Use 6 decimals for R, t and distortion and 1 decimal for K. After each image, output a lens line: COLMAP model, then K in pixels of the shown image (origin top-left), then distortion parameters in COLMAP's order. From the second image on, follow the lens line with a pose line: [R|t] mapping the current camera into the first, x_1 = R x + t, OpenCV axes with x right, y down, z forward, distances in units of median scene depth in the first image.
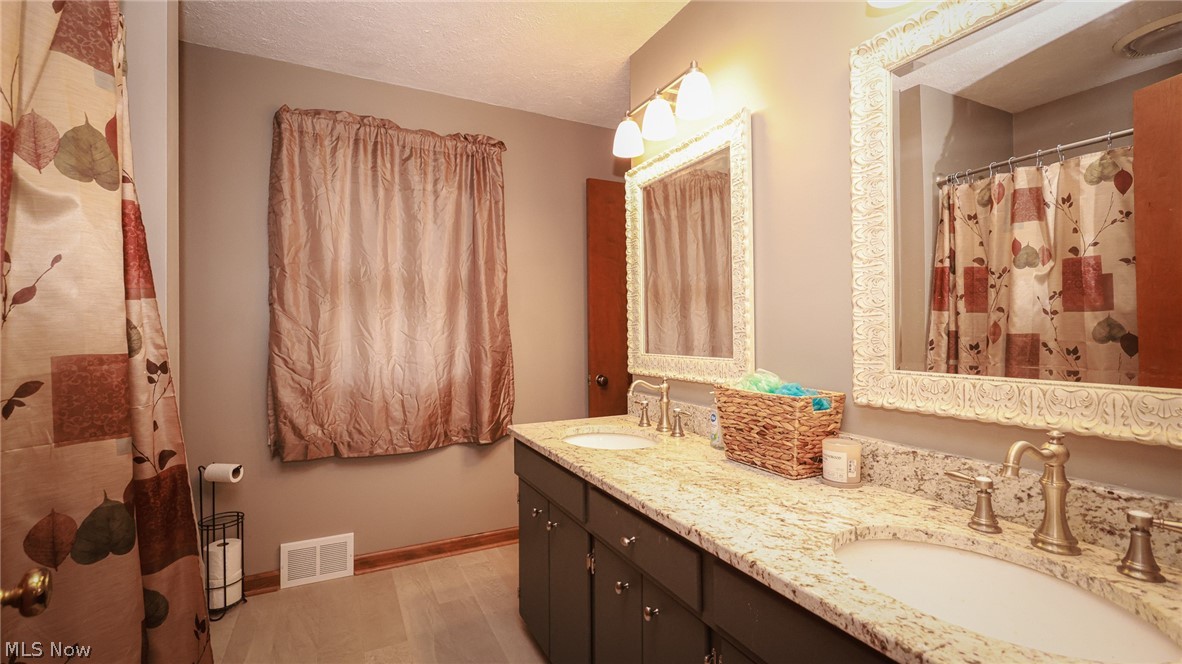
lens RADIAL K [[512.8, 0, 590.2], [0, 512.8, 334.7], [0, 0, 1]] dist [0.011211, -0.001269]
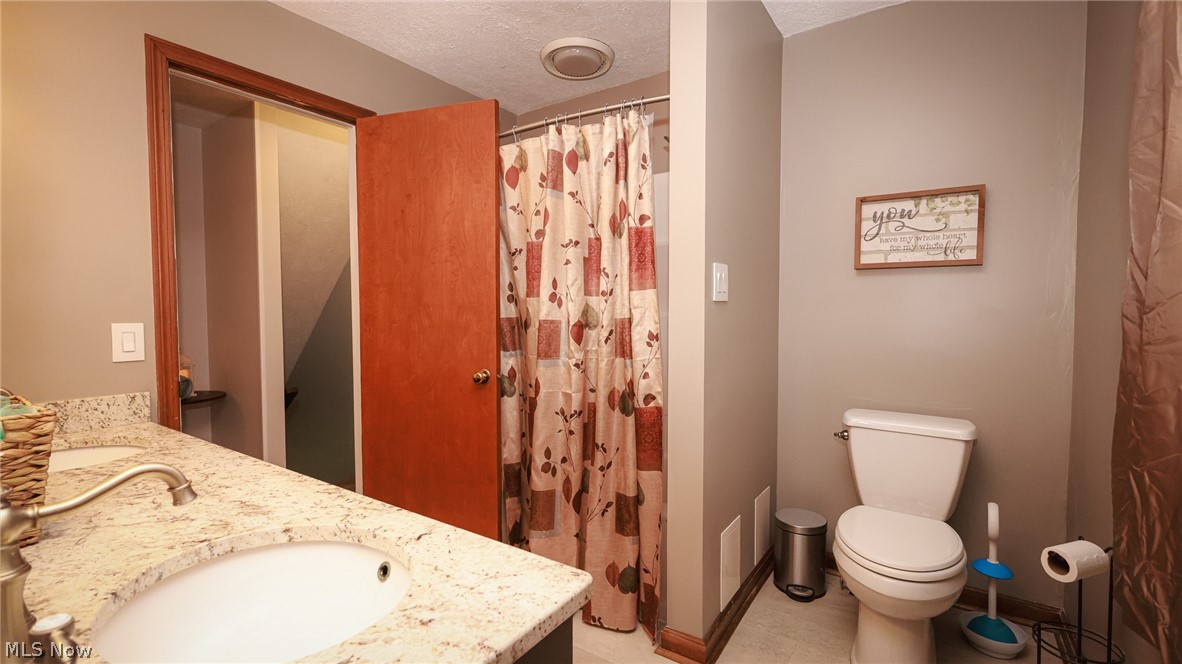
lens RADIAL K [[512.8, 0, 594.1], [0, 512.8, 333.5], [0, 0, 1]] dist [0.011211, -0.001269]
pose [[-0.872233, 0.022858, -0.488557, 0.013374], [0.004290, 0.999226, 0.039091, -0.002266], [0.489072, 0.032000, -0.871656, 2.122904]]
